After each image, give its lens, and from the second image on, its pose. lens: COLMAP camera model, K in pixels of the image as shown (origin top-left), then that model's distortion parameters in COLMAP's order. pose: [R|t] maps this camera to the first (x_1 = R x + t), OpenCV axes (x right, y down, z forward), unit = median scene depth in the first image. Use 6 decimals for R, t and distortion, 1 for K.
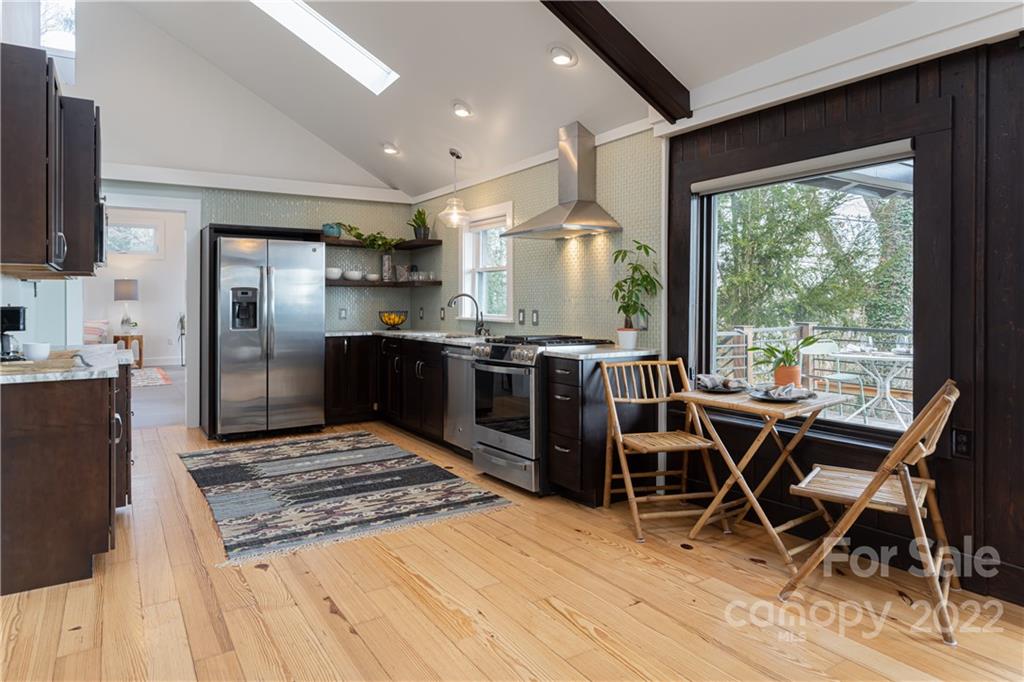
lens RADIAL K [[637.7, 0, 511.8], [0, 637.7, 305.0], [0, 0, 1]] dist [0.004380, 0.000724]
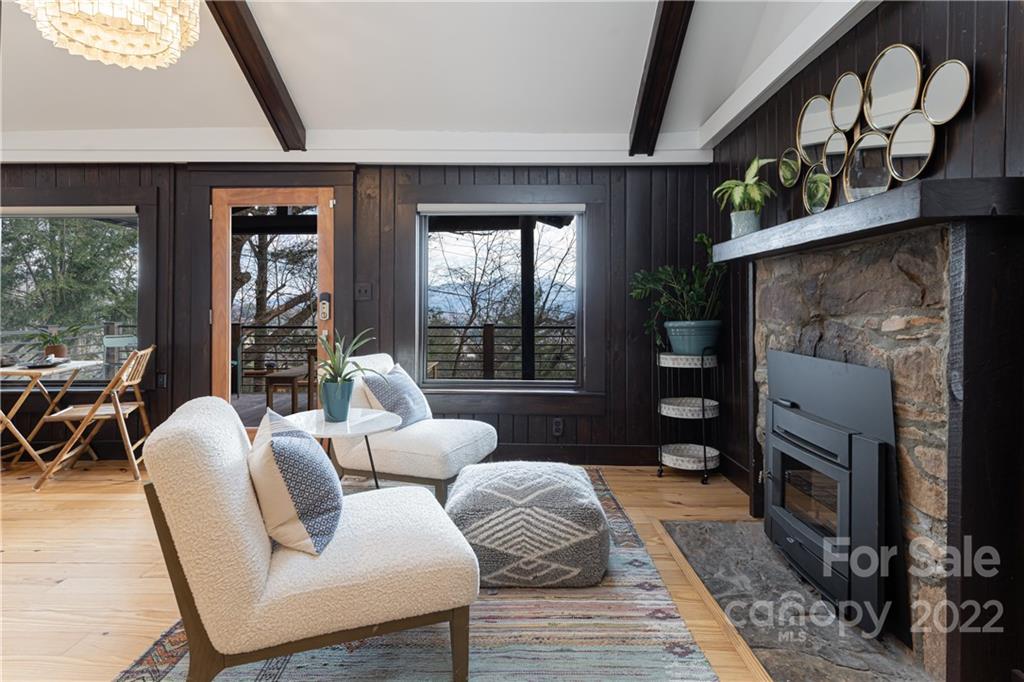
lens RADIAL K [[567.9, 0, 510.6], [0, 567.9, 312.6], [0, 0, 1]] dist [-0.007159, 0.001270]
pose [[0.551267, 0.005456, 0.834311, -0.069600], [-0.004216, 0.999984, -0.003754, 0.022070], [-0.834318, -0.001448, 0.551282, -0.575936]]
